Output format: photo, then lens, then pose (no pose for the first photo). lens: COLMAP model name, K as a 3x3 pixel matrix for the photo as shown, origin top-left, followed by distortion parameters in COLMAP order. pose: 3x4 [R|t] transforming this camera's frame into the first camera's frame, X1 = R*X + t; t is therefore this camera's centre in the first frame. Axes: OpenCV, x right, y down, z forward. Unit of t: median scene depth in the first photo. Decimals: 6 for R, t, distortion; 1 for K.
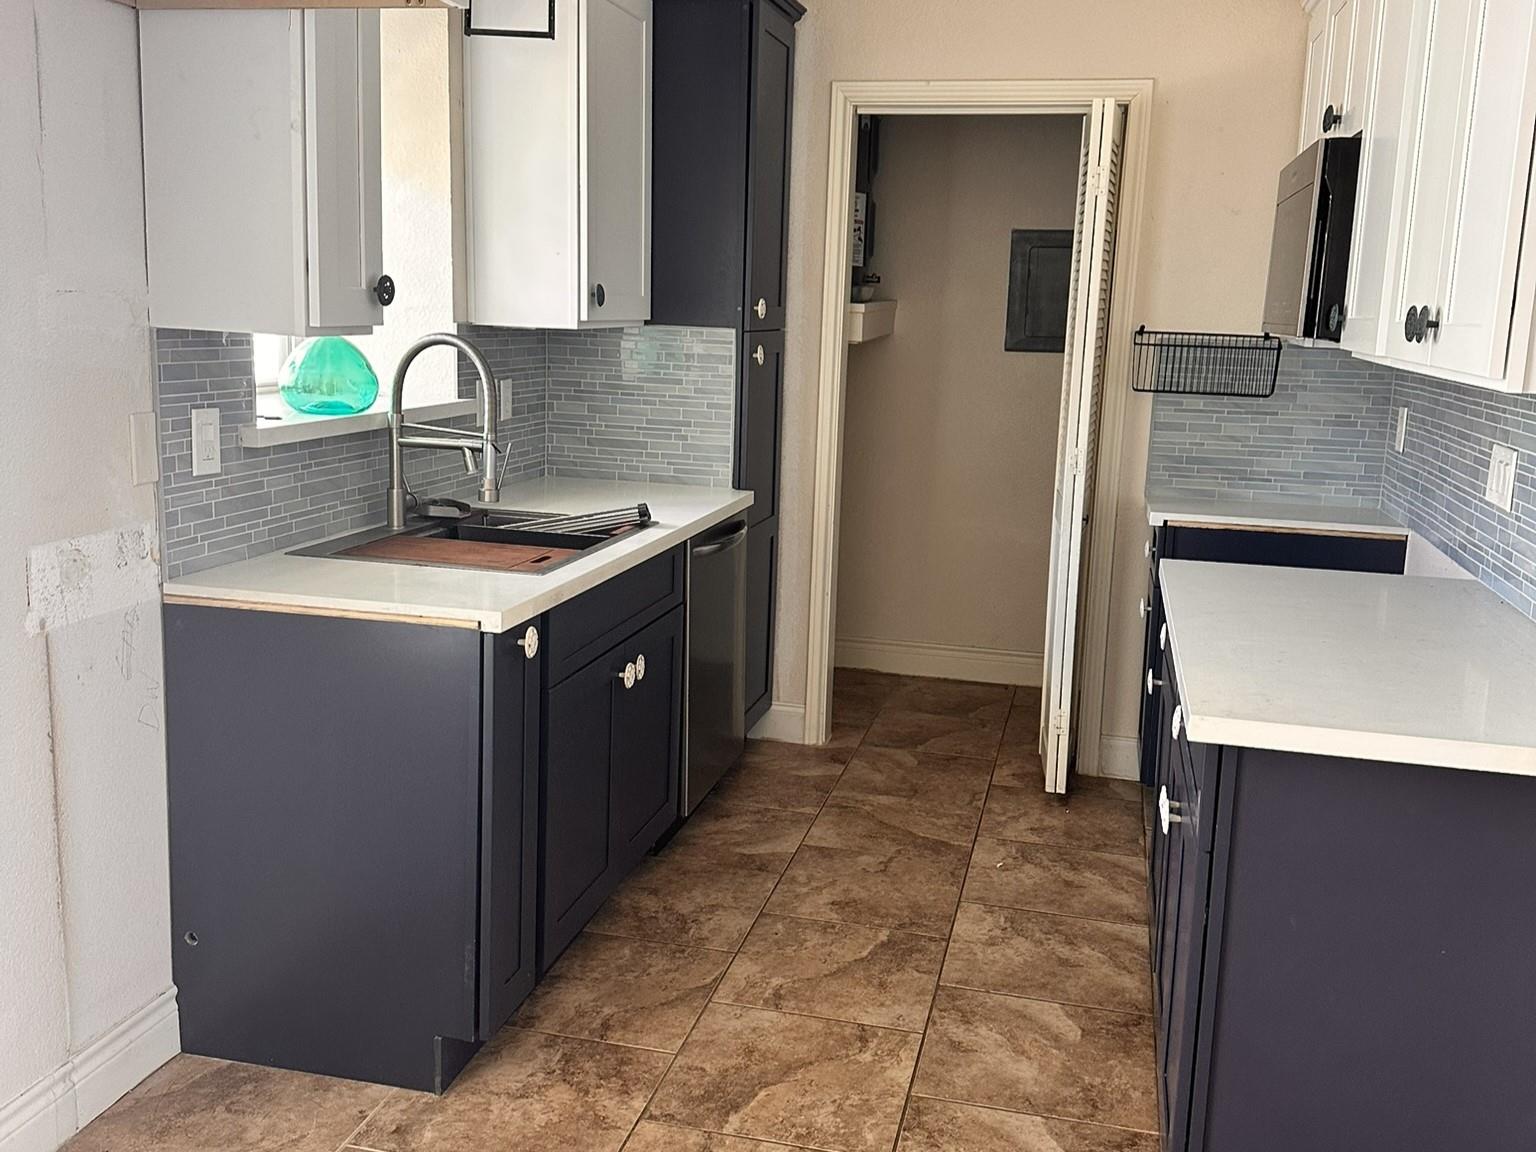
lens RADIAL K [[1397.9, 0, 765.1], [0, 1397.9, 539.5], [0, 0, 1]] dist [0.166112, -0.345195]
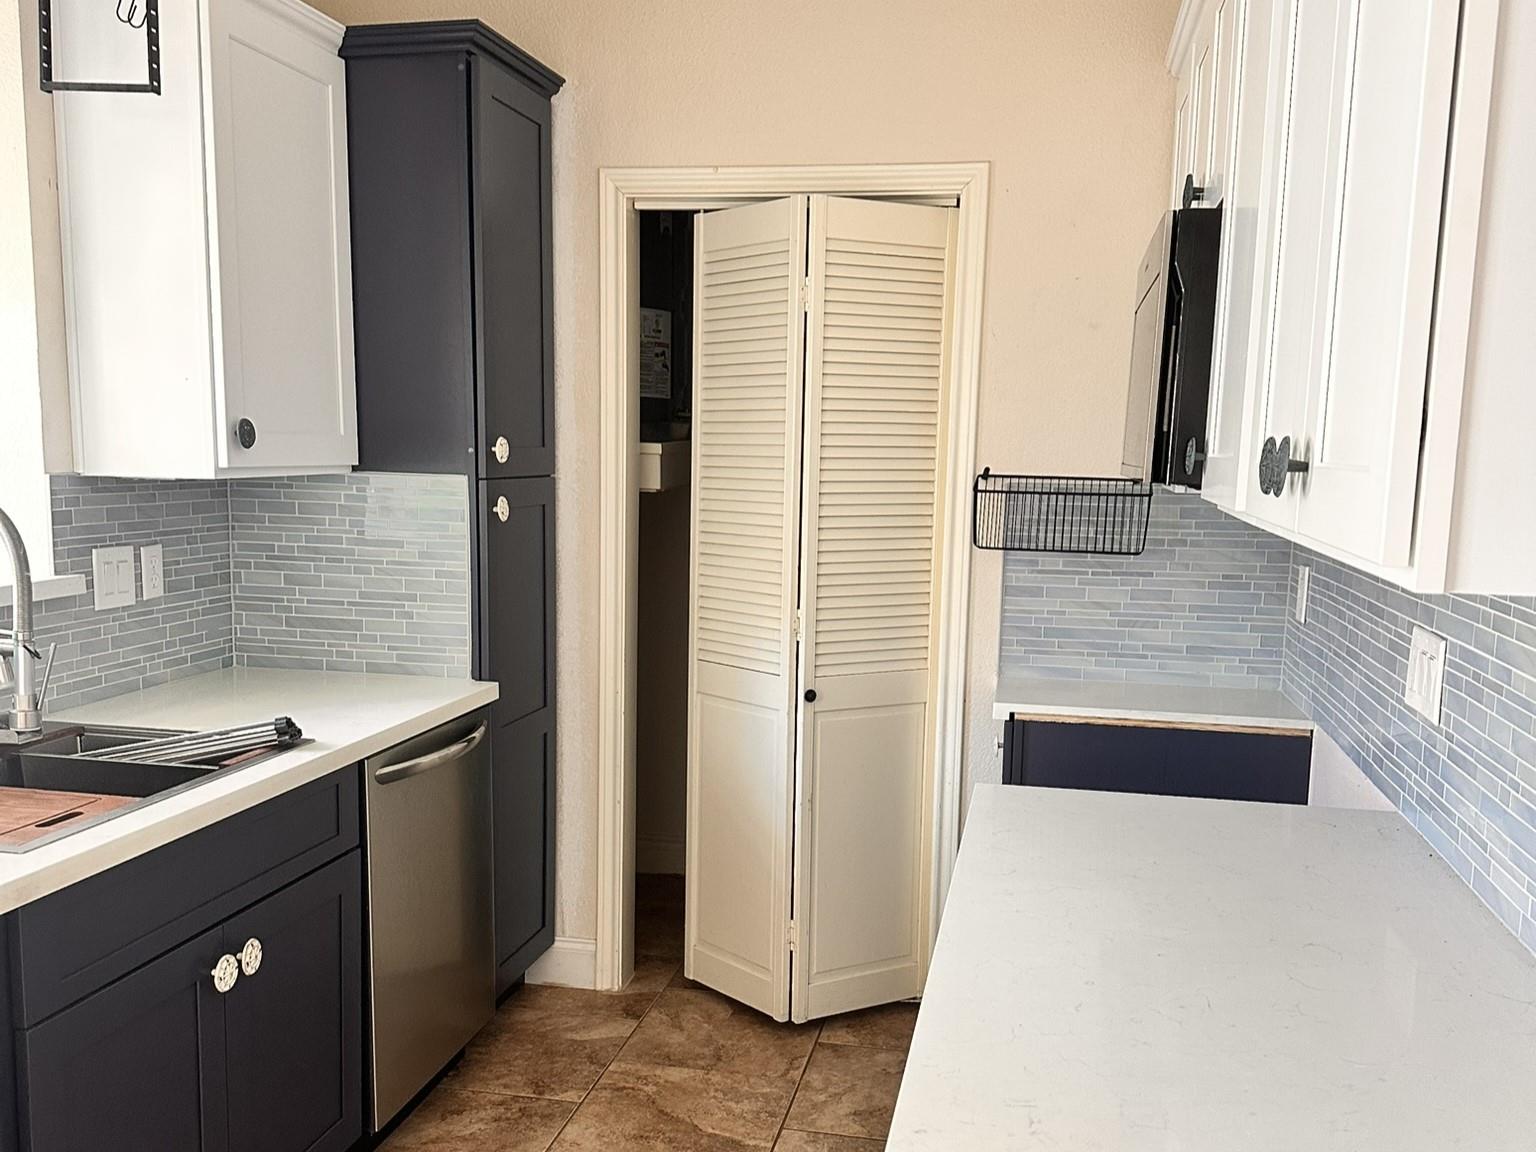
lens RADIAL K [[1400.6, 0, 769.6], [0, 1400.6, 642.3], [0, 0, 1]] dist [0.190467, -0.425748]
pose [[0.999088, -0.017609, 0.038894, 0.117872], [0.018658, 0.999467, -0.026783, -0.034477], [-0.038402, 0.027484, 0.998884, 0.217091]]
